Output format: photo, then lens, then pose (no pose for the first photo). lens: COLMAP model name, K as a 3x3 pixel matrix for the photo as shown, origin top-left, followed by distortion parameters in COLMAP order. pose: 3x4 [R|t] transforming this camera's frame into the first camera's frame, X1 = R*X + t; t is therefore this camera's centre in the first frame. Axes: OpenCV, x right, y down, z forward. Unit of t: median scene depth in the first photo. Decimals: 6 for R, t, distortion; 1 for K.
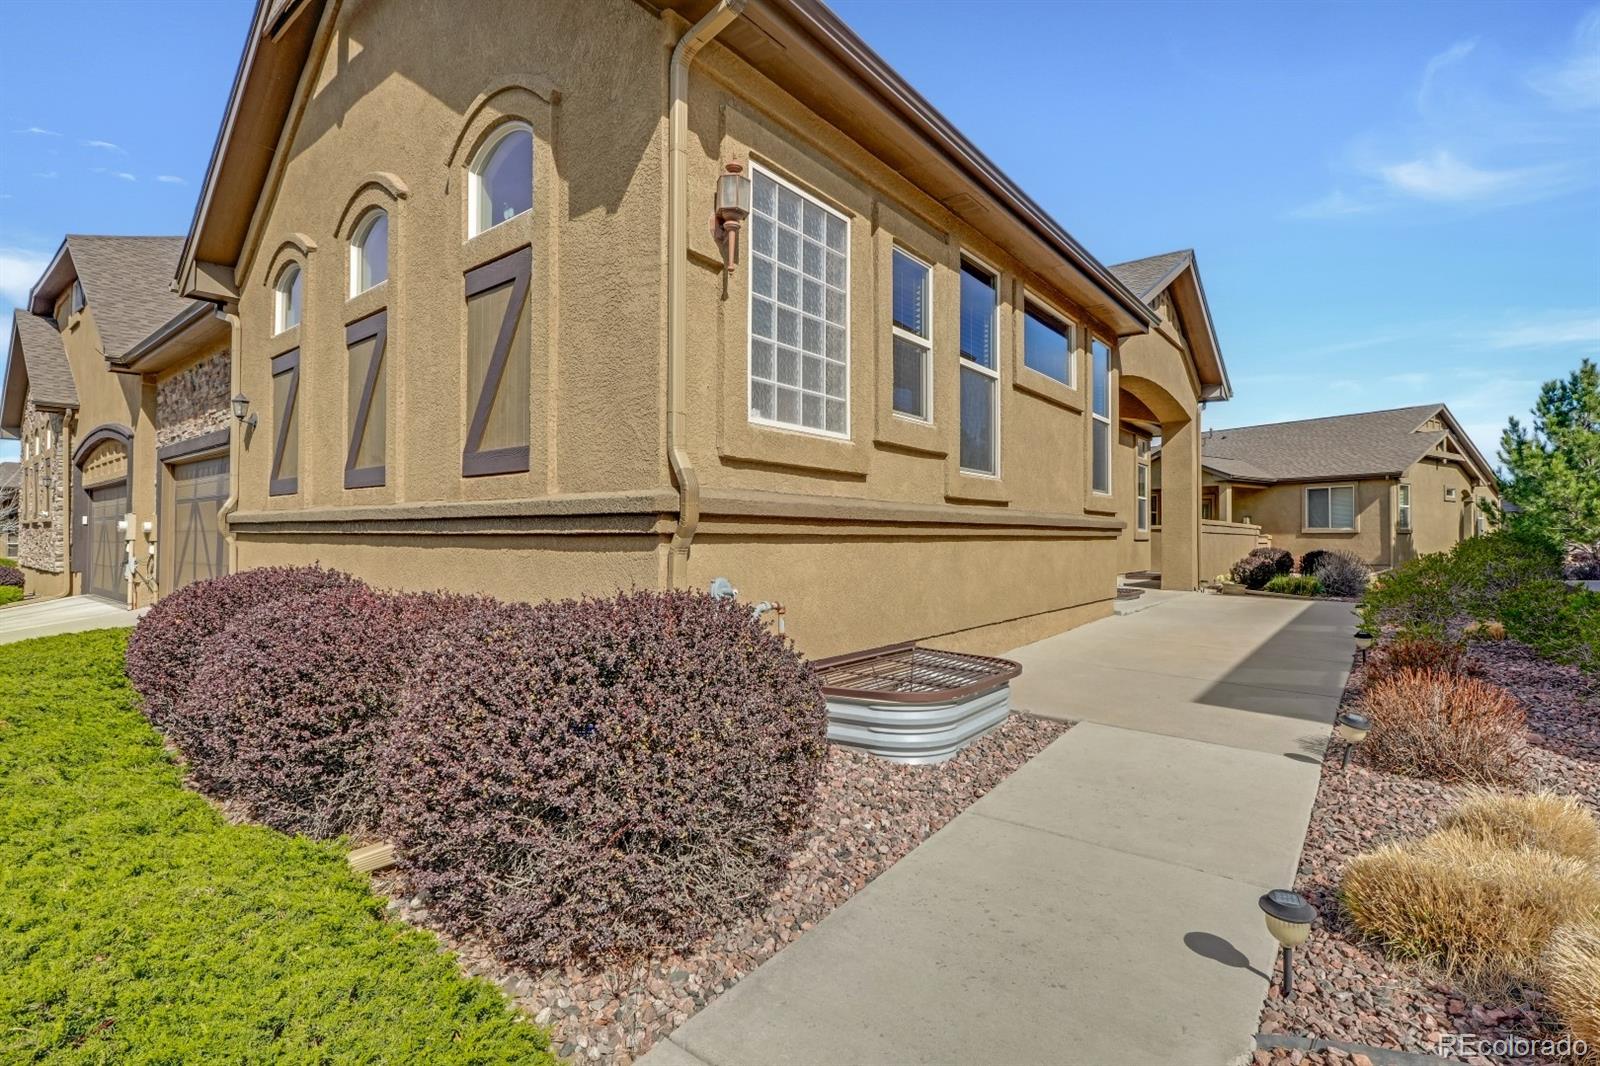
lens RADIAL K [[740.0, 0, 803.2], [0, 740.0, 530.9], [0, 0, 1]] dist [-0.000840, -0.000162]
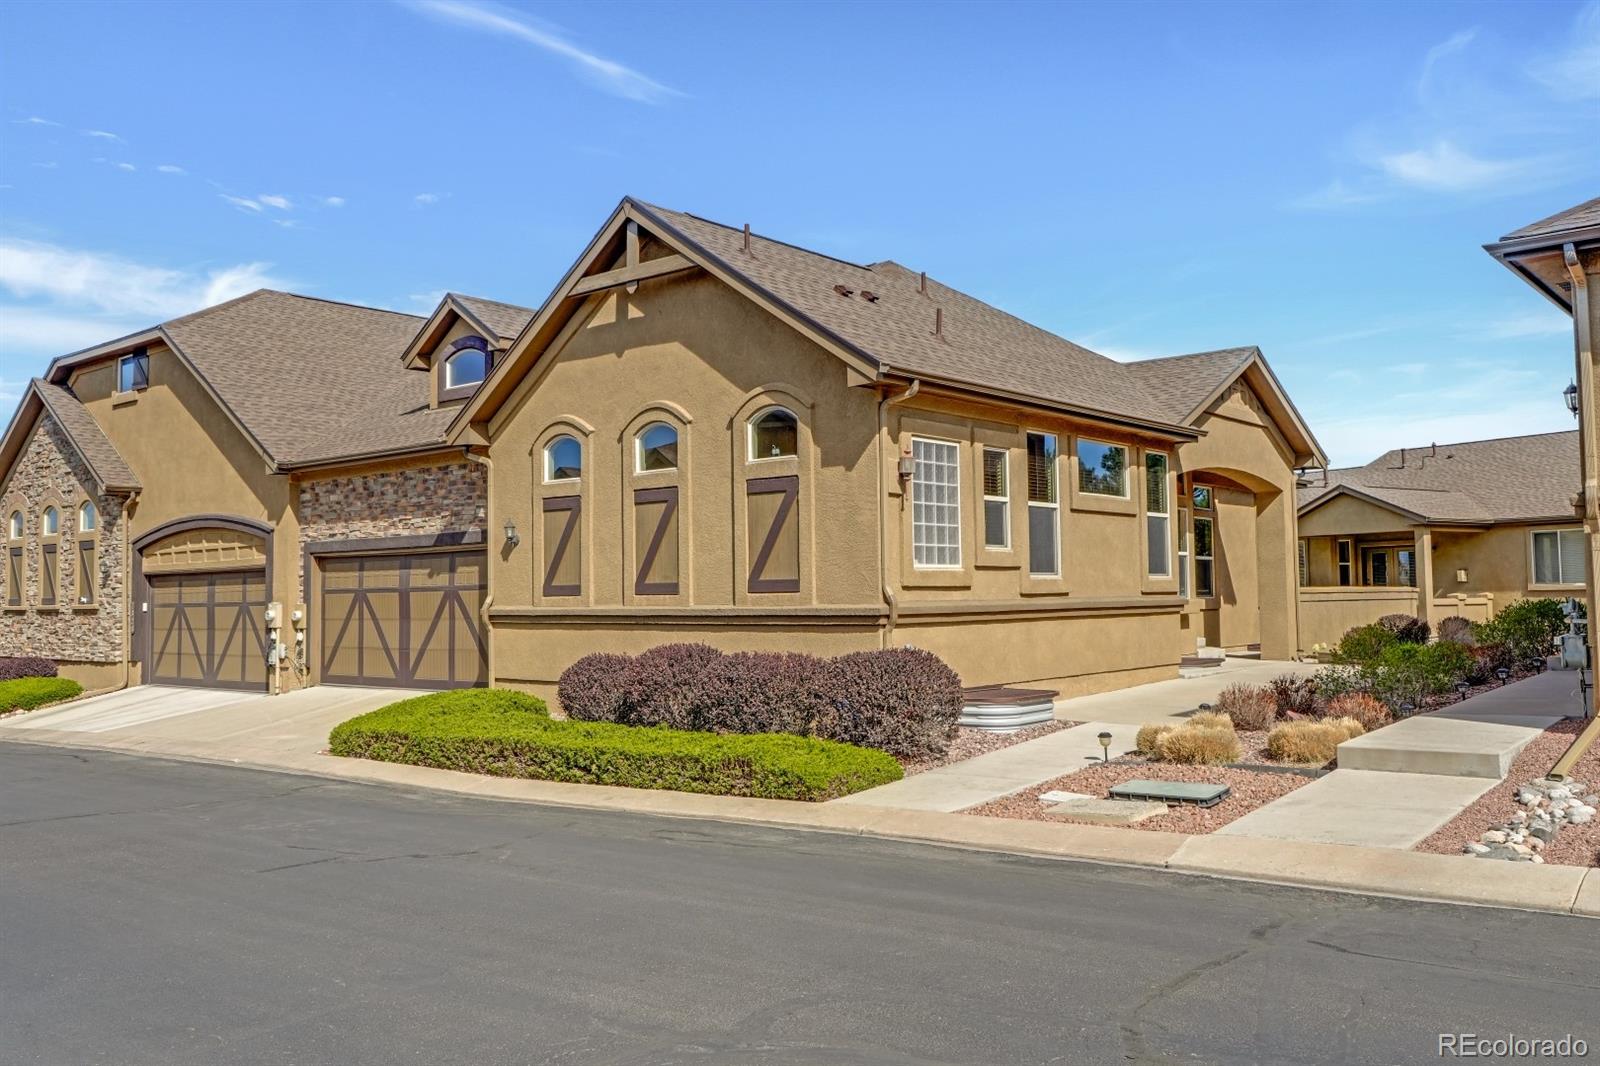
lens RADIAL K [[1316.9, 0, 802.5], [0, 1316.9, 532.7], [0, 0, 1]] dist [0.002996, -0.006663]
pose [[0.999550, -0.018493, -0.023598, -0.231034], [0.017535, 0.999039, -0.040159, -0.081667], [0.024318, 0.039727, 0.998915, -2.069455]]
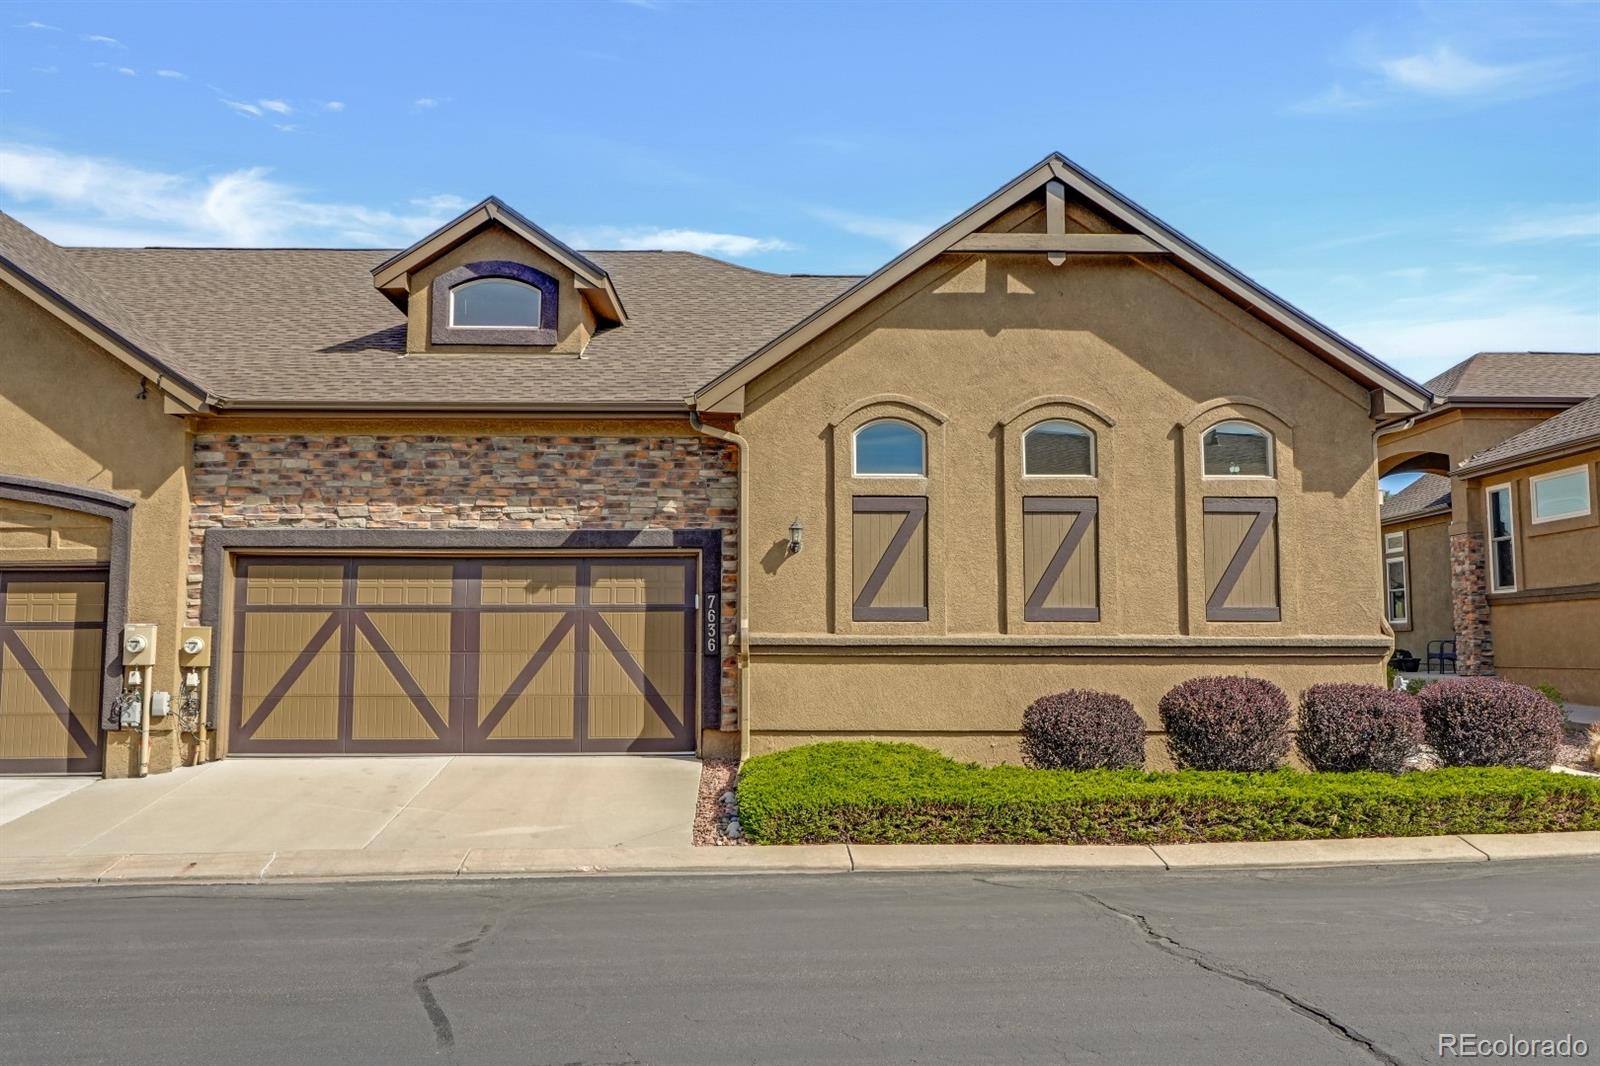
lens RADIAL K [[1316.9, 0, 805.0], [0, 1316.9, 532.7], [0, 0, 1]] dist [0.002996, -0.006663]
pose [[0.765397, 0.055907, 0.641125, -2.807404], [-0.003048, 0.996523, -0.083260, -0.021677], [-0.643551, 0.061773, 0.762907, -0.616885]]
